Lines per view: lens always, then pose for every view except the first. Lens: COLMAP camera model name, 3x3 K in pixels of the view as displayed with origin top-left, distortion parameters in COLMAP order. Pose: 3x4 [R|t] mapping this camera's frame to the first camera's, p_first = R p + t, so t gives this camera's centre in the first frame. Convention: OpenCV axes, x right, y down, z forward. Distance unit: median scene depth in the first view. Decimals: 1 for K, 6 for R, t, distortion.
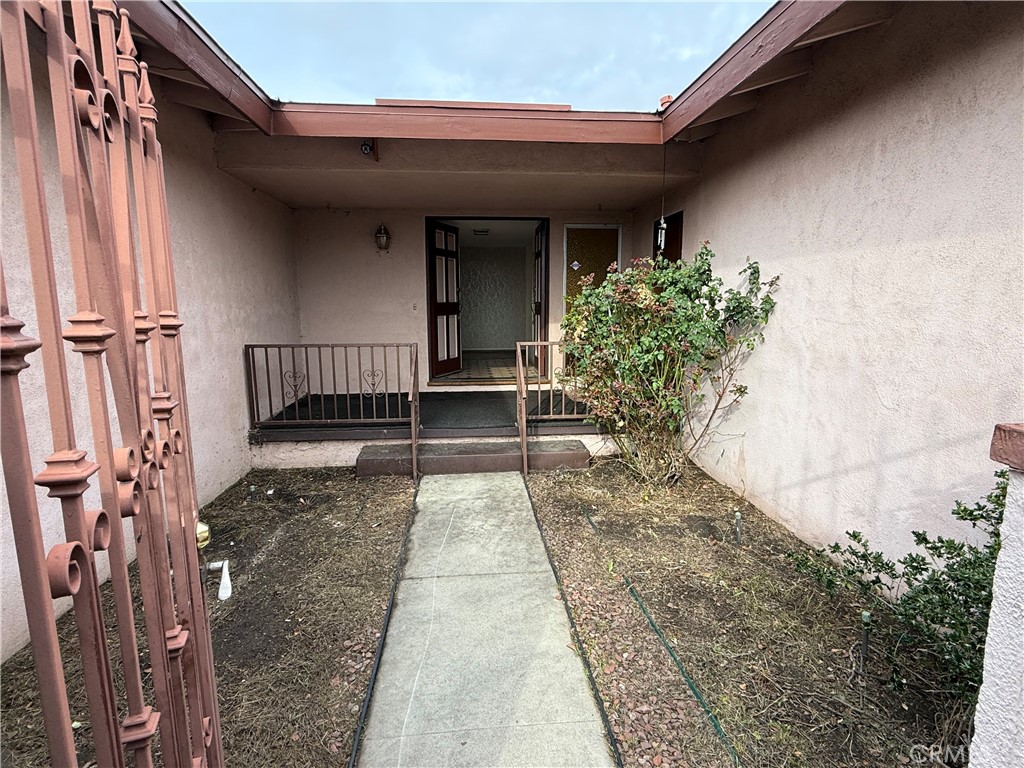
lens RADIAL K [[536.3, 0, 512.9], [0, 536.3, 383.5], [0, 0, 1]] dist [-0.001514, 0.000389]
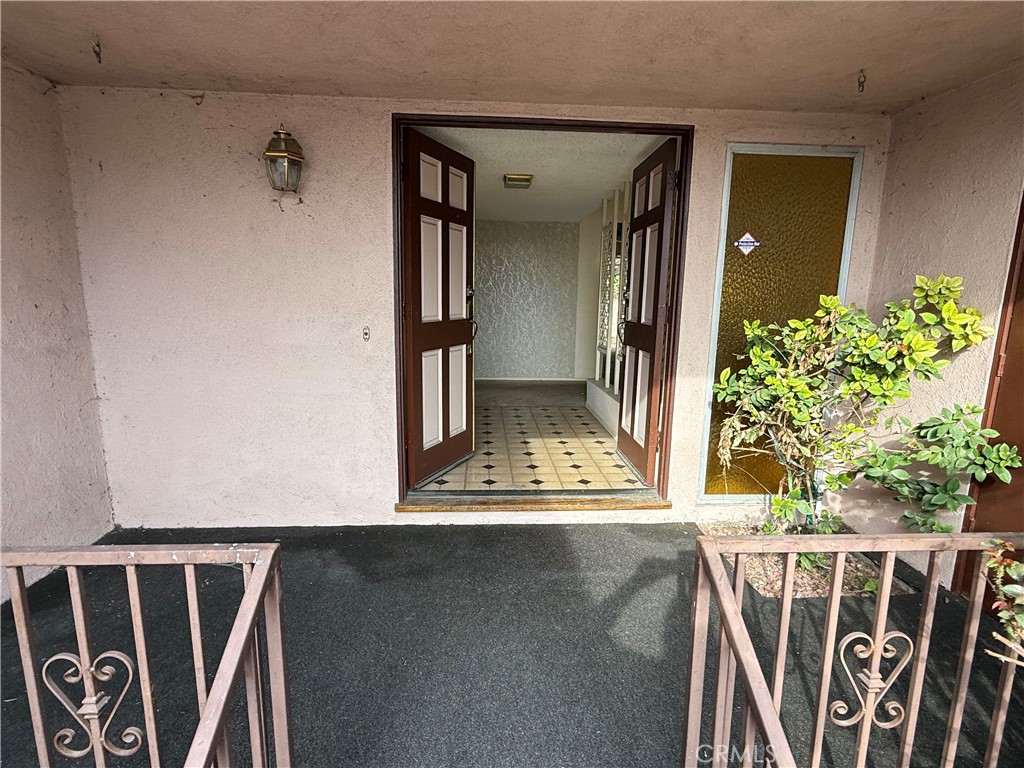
lens RADIAL K [[536.3, 0, 511.6], [0, 536.3, 384.0], [0, 0, 1]] dist [-0.001514, 0.000389]
pose [[0.999215, 0.026124, -0.029789, -0.052003], [-0.025683, 0.999556, 0.015122, -0.108539], [0.030171, -0.014345, 0.999442, 0.558890]]
